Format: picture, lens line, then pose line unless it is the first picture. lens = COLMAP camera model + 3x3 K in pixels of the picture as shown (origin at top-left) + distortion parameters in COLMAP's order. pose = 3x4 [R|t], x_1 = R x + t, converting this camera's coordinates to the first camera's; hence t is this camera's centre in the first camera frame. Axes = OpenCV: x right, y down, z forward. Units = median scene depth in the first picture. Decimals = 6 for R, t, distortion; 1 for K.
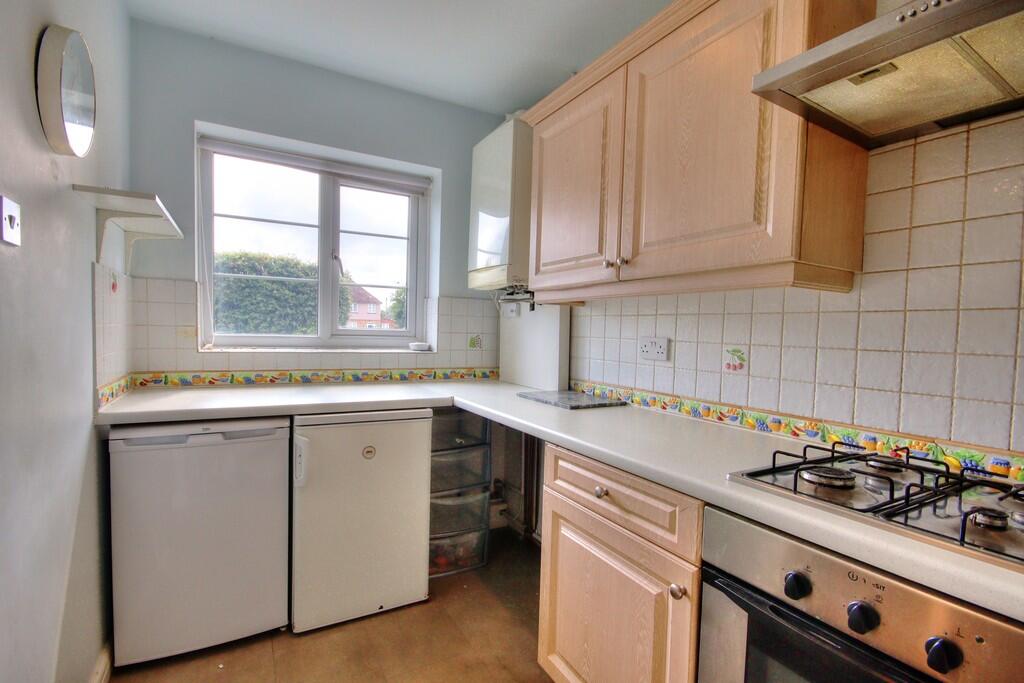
lens RADIAL K [[476.9, 0, 507.0], [0, 476.9, 349.1], [0, 0, 1]] dist [-0.001998, -0.000654]
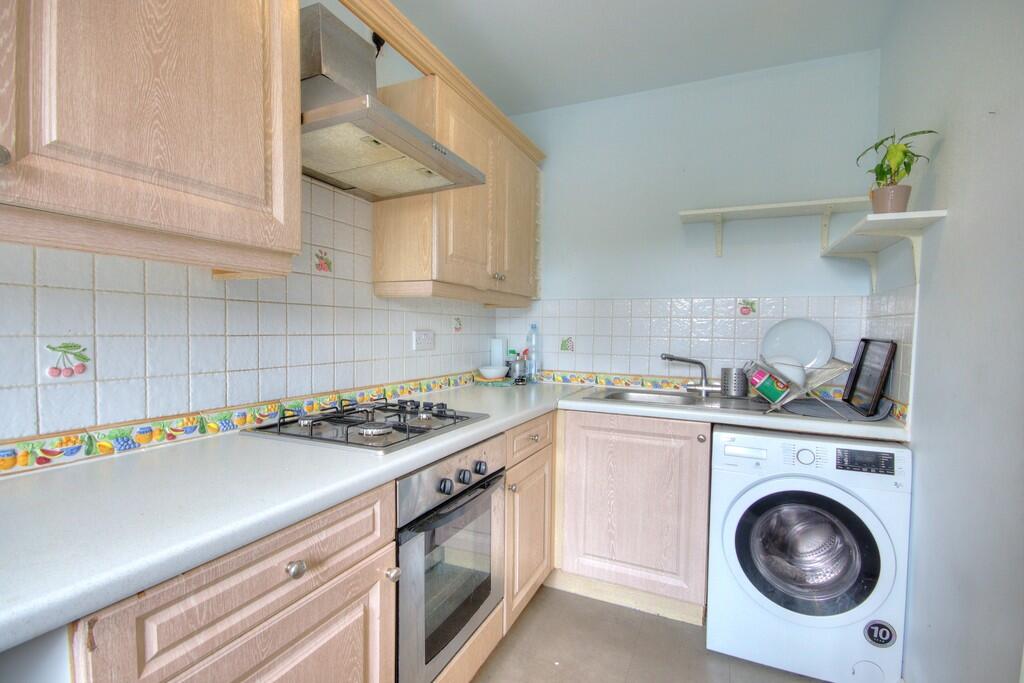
lens RADIAL K [[476.9, 0, 507.0], [0, 476.9, 349.1], [0, 0, 1]] dist [-0.001998, -0.000654]
pose [[-0.595689, -0.067281, 0.800392, -0.415875], [0.000392, 0.996461, 0.084055, -0.050093], [-0.803215, 0.050384, -0.593554, 0.980672]]
